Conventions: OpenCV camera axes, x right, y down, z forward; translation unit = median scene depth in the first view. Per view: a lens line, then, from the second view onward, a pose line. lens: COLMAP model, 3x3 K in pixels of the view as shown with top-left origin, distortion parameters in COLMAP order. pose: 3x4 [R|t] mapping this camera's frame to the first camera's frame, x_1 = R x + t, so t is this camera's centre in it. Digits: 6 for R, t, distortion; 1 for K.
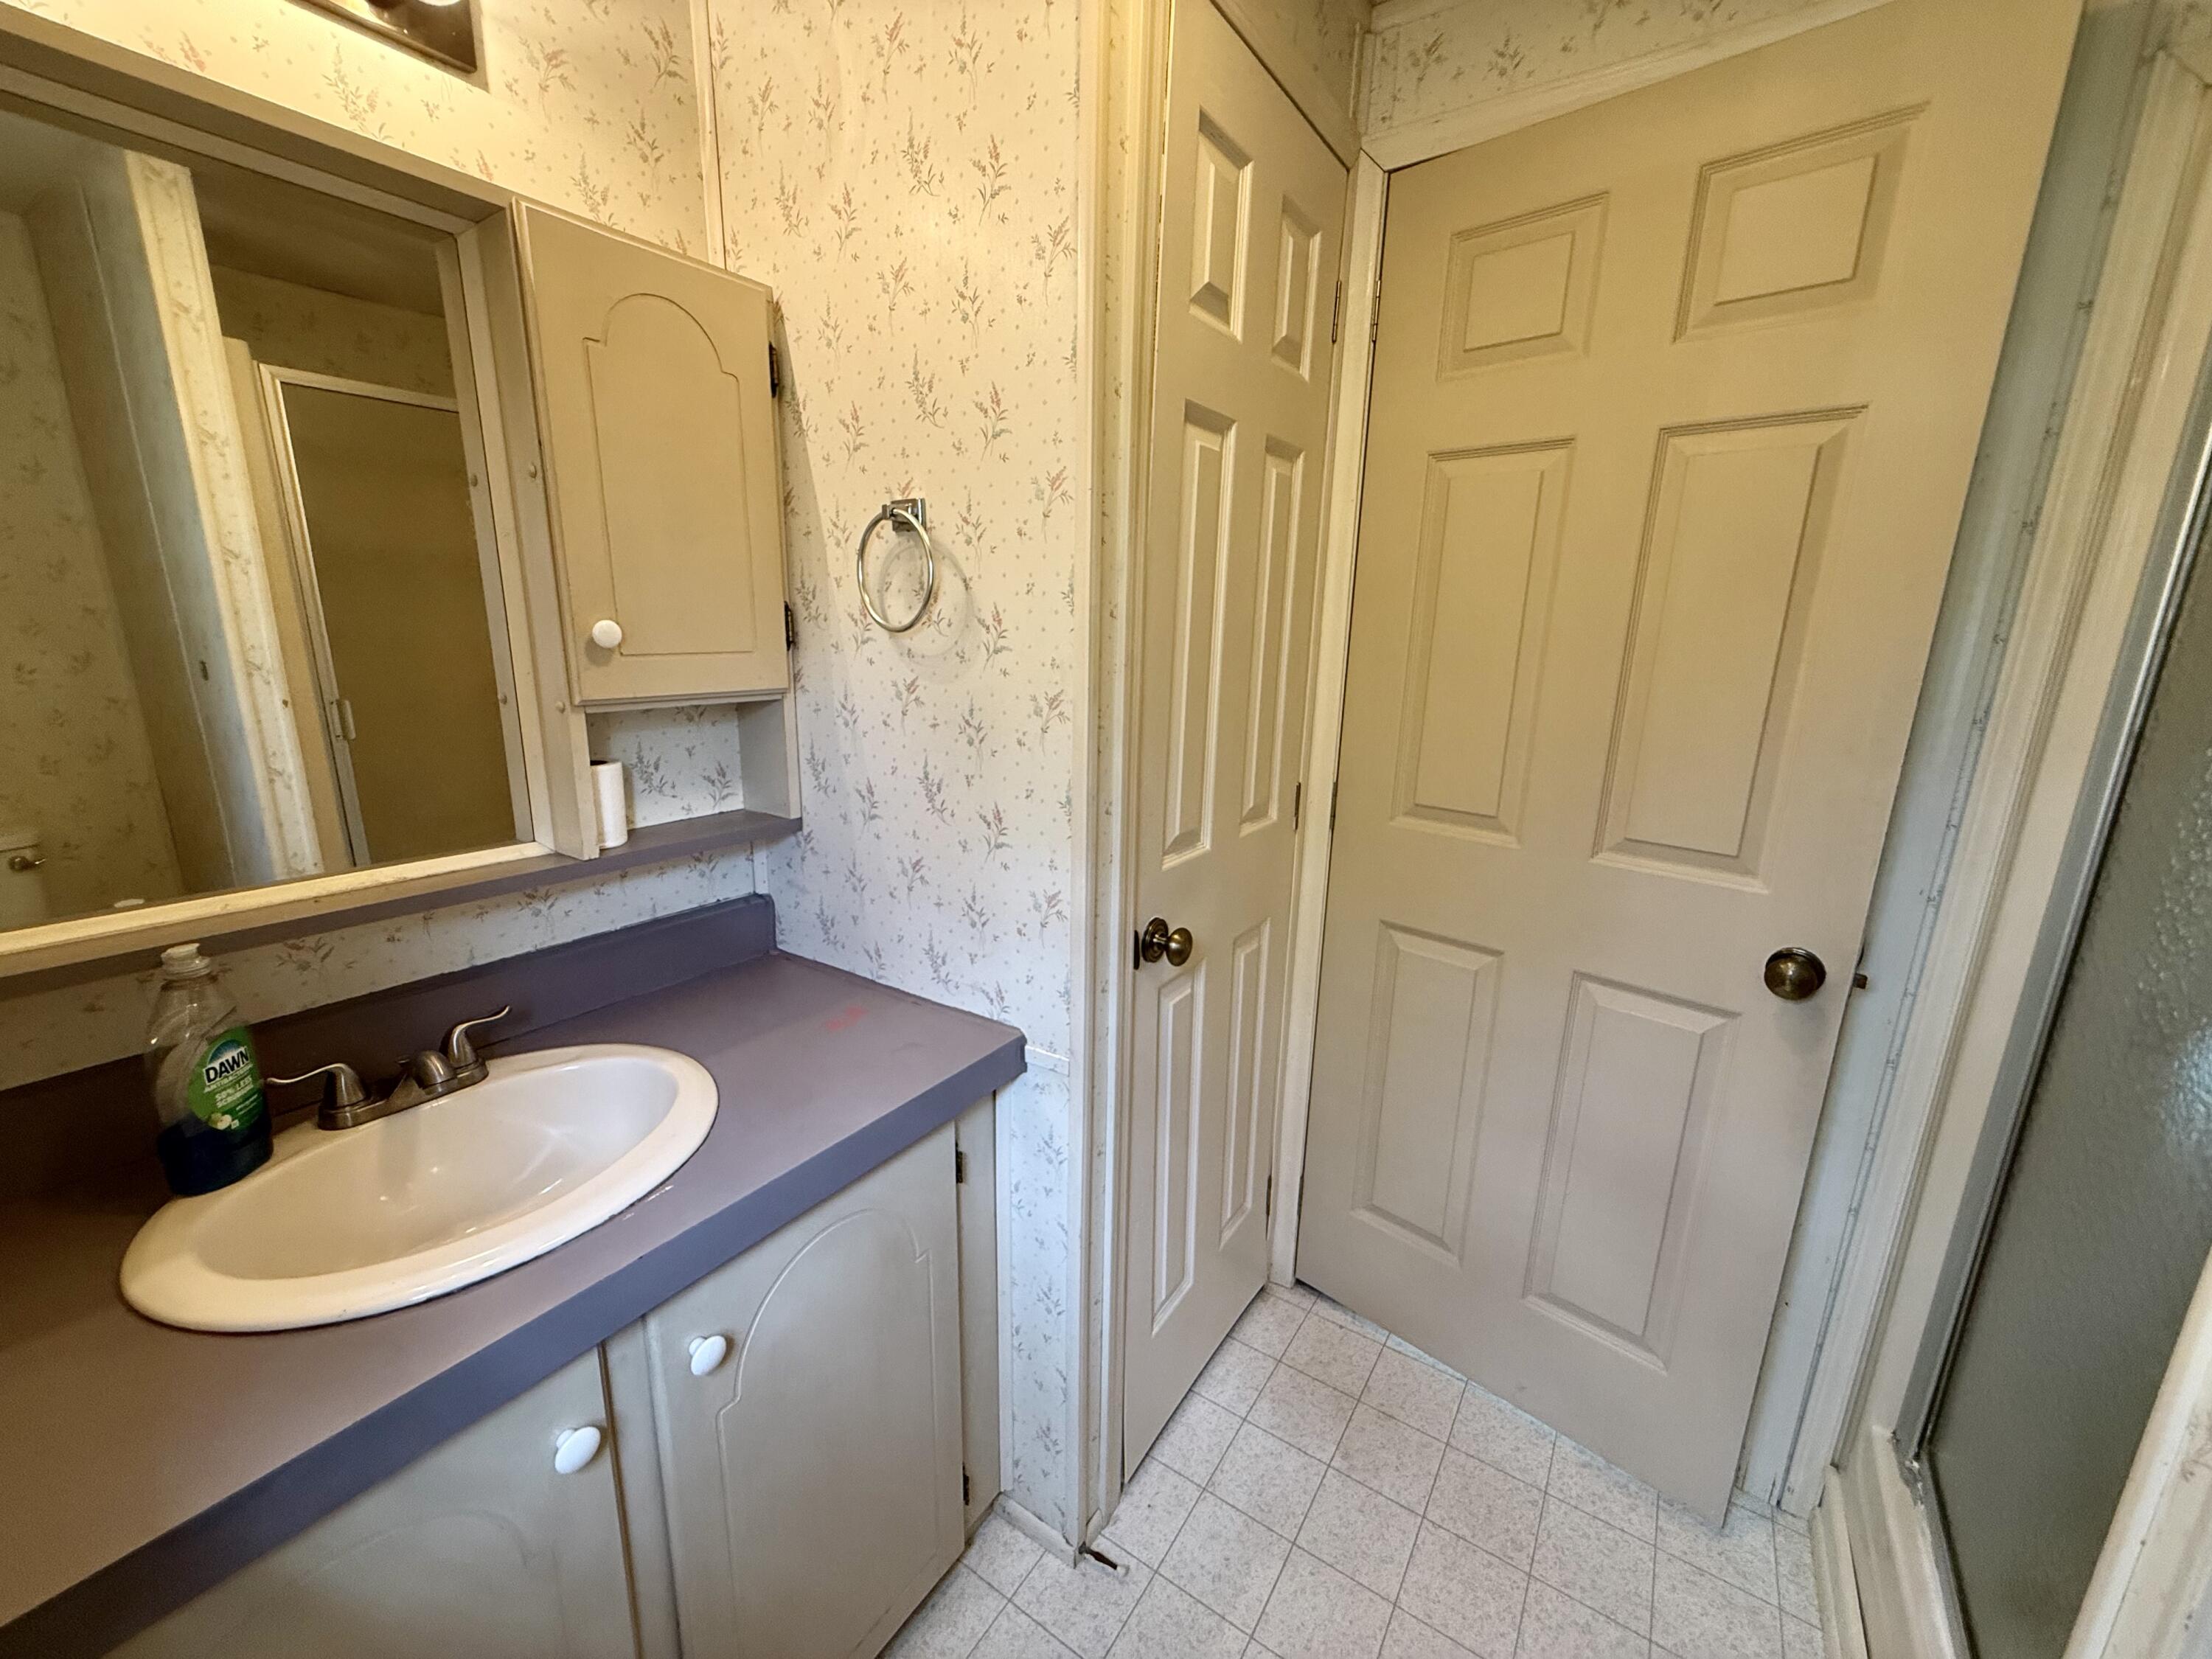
lens RADIAL K [[881.6, 0, 1099.9], [0, 881.6, 828.2], [0, 0, 1]] dist [-0.000980, 0.000109]
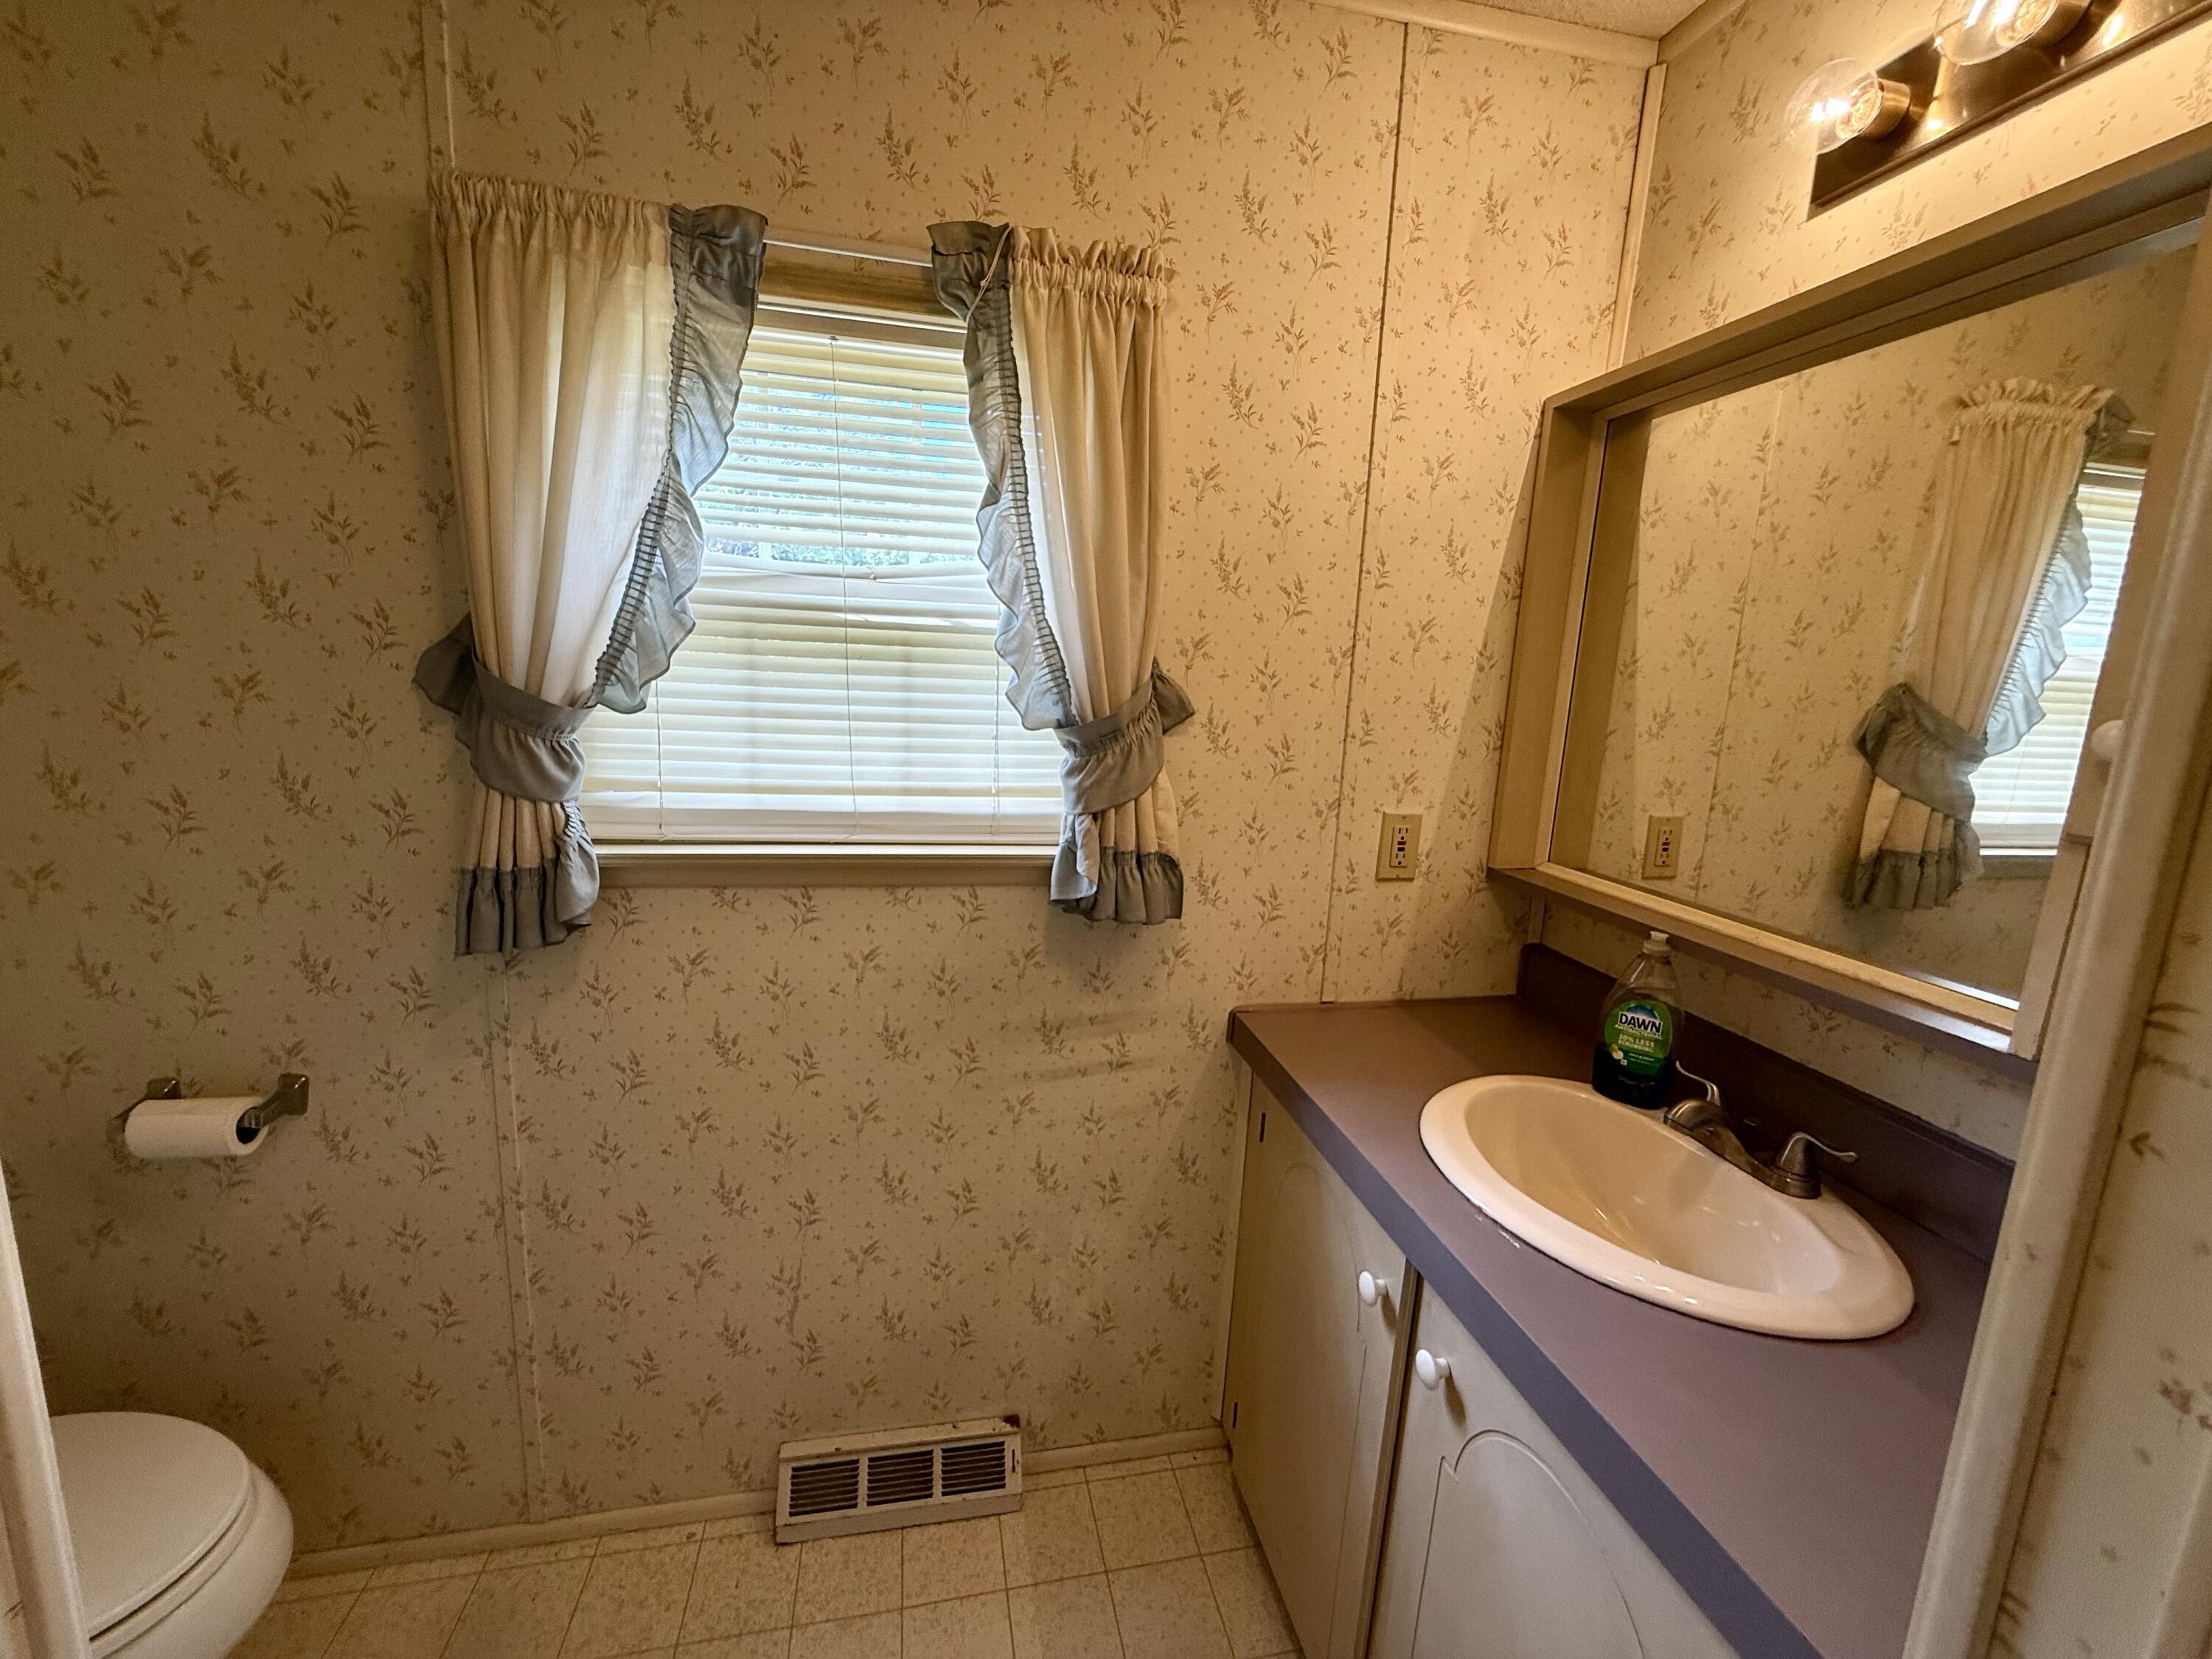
lens RADIAL K [[884.7, 0, 1106.0], [0, 884.7, 829.5], [0, 0, 1]] dist [0.001589, 0.000056]
pose [[-0.693339, 0.077120, -0.716473, 0.541222], [-0.218406, 0.925002, 0.310919, -0.253421], [0.686717, 0.372055, -0.624496, 1.177233]]
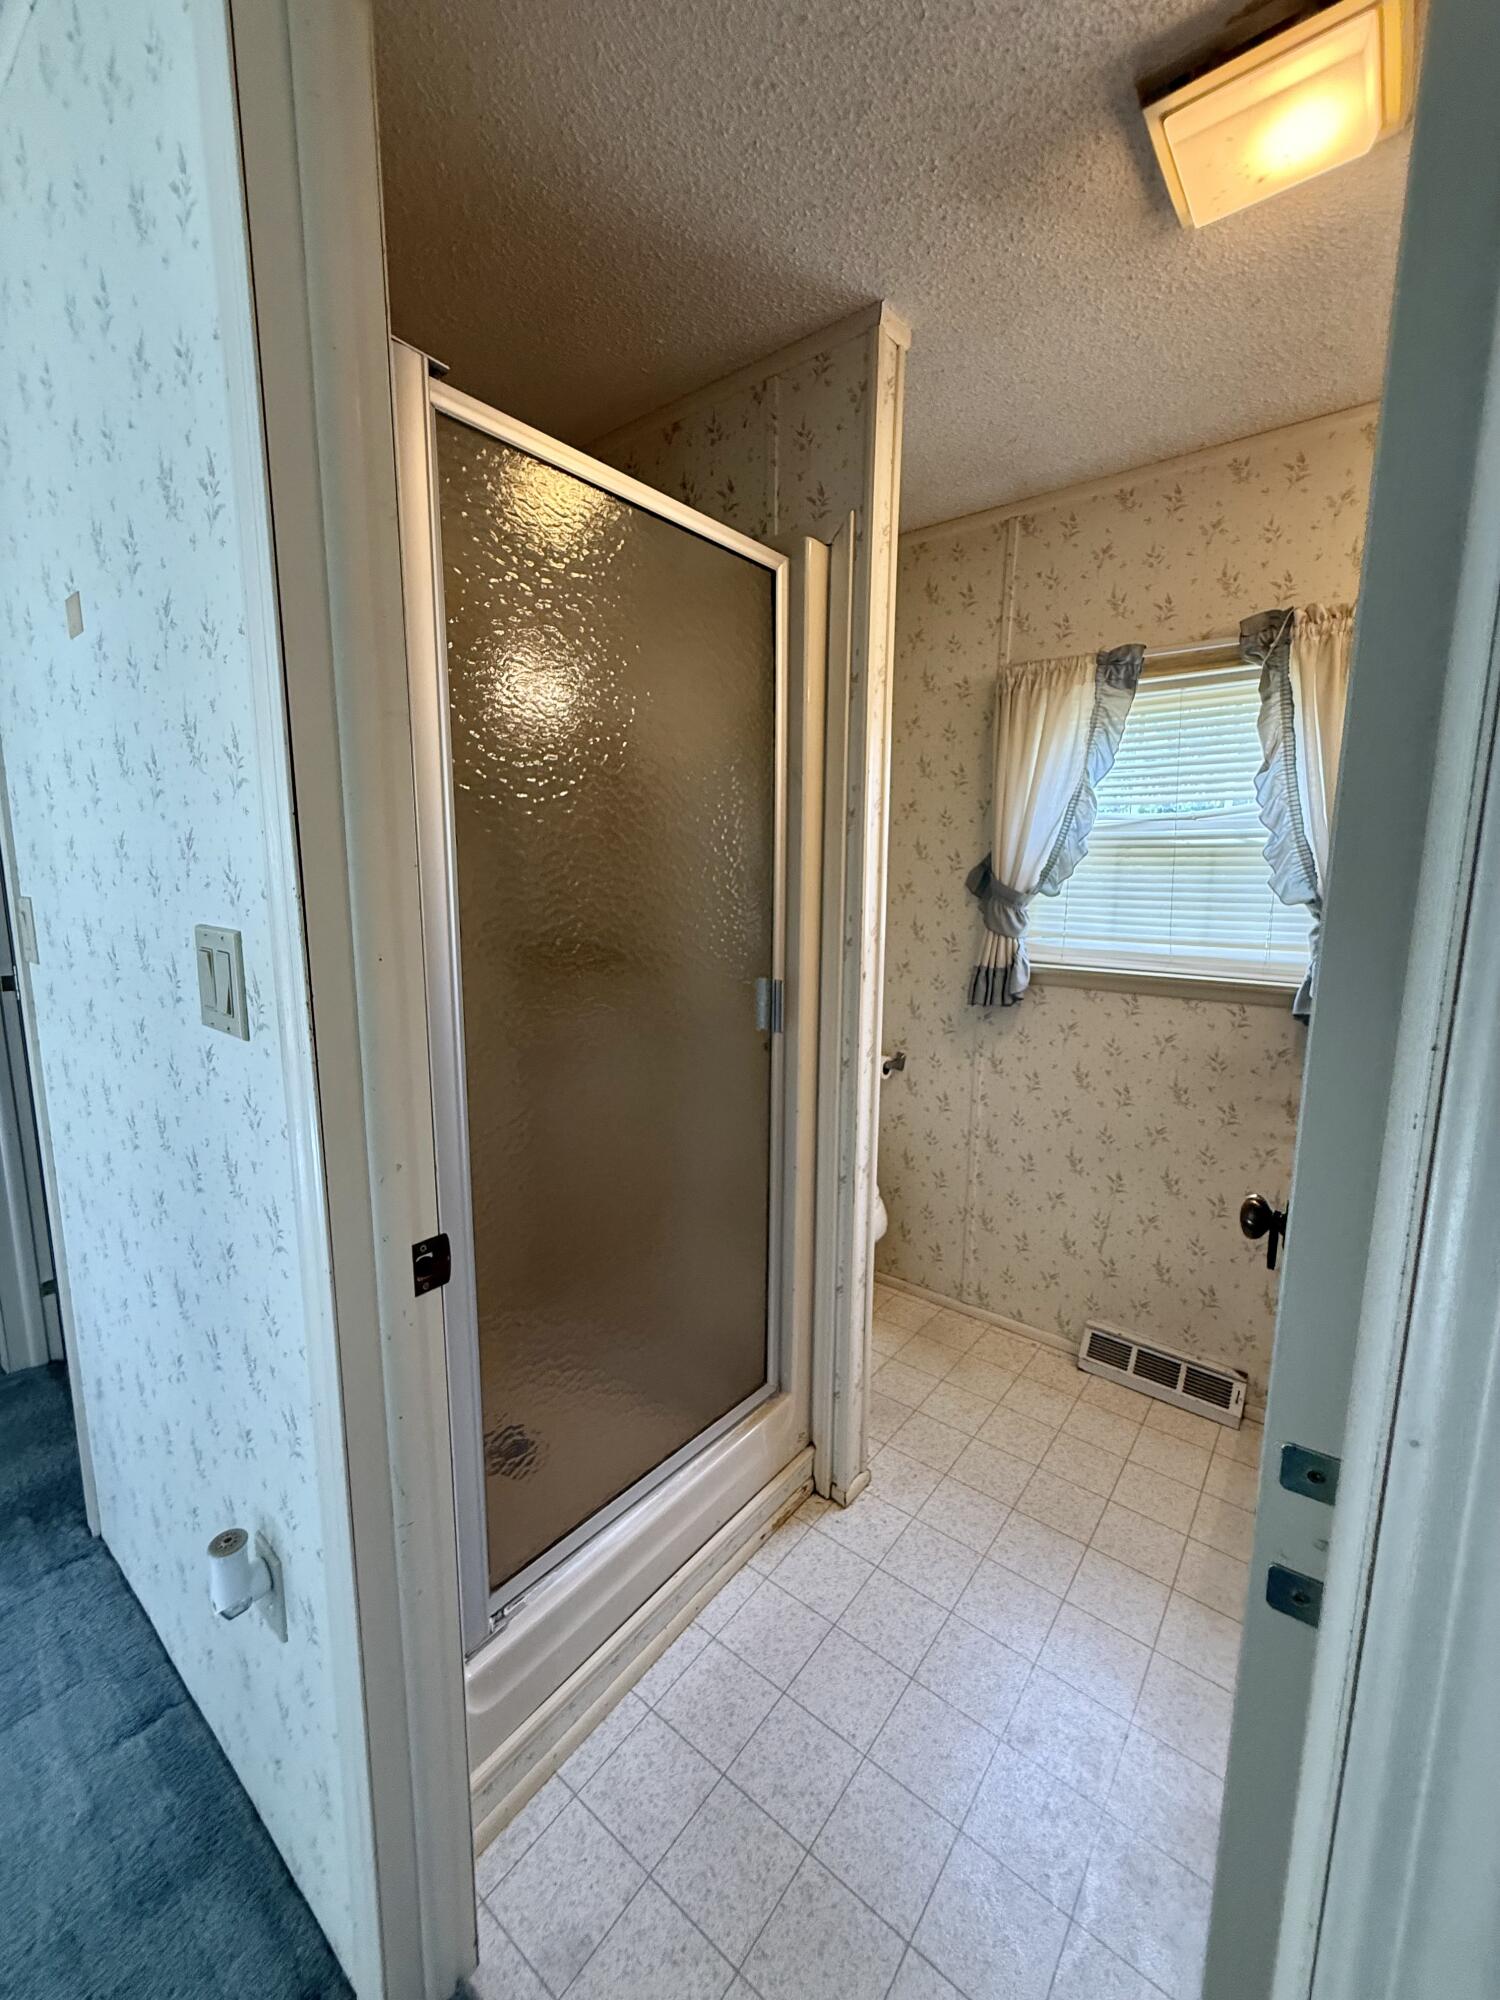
lens RADIAL K [[799.9, 0, 744.7], [0, 799.9, 996.2], [0, 0, 1]] dist [0.001589, 0.000056]
pose [[-0.996480, -0.035912, 0.075755, 0.820138], [-0.004554, 0.925464, 0.378809, -0.492831], [-0.083713, 0.377130, -0.922369, 2.268311]]
